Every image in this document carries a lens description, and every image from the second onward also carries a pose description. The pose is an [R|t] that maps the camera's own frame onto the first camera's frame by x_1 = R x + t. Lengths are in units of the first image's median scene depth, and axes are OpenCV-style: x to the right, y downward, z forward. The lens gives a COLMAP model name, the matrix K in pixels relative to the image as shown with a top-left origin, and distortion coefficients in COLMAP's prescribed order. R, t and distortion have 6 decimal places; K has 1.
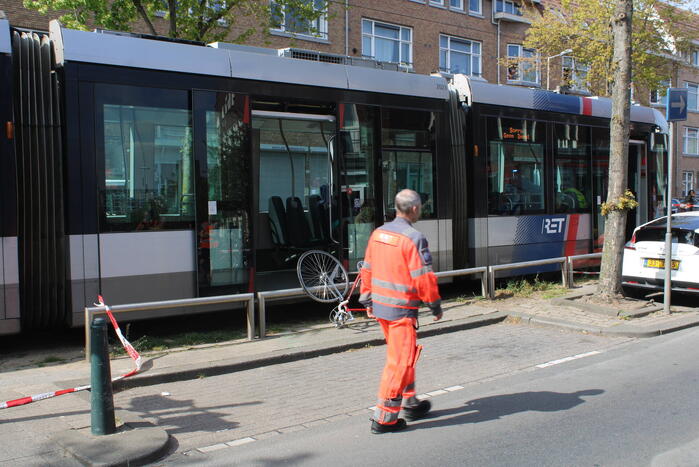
lens RADIAL K [[2171.3, 0, 328.7], [0, 2171.3, 226.1], [0, 0, 1]] dist [1.379105, 0.000000]
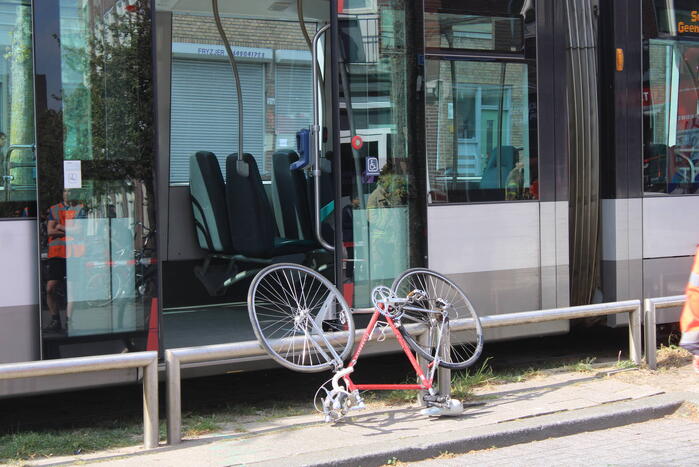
lens RADIAL K [[2171.3, 0, 348.3], [0, 2171.3, 236.5], [0, 0, 1]] dist [1.379105, 0.000000]
pose [[0.999967, 0.006573, 0.004799, 0.005404], [-0.006571, 0.999978, -0.000365, 0.005179], [-0.004802, 0.000334, 0.999988, 0.510021]]
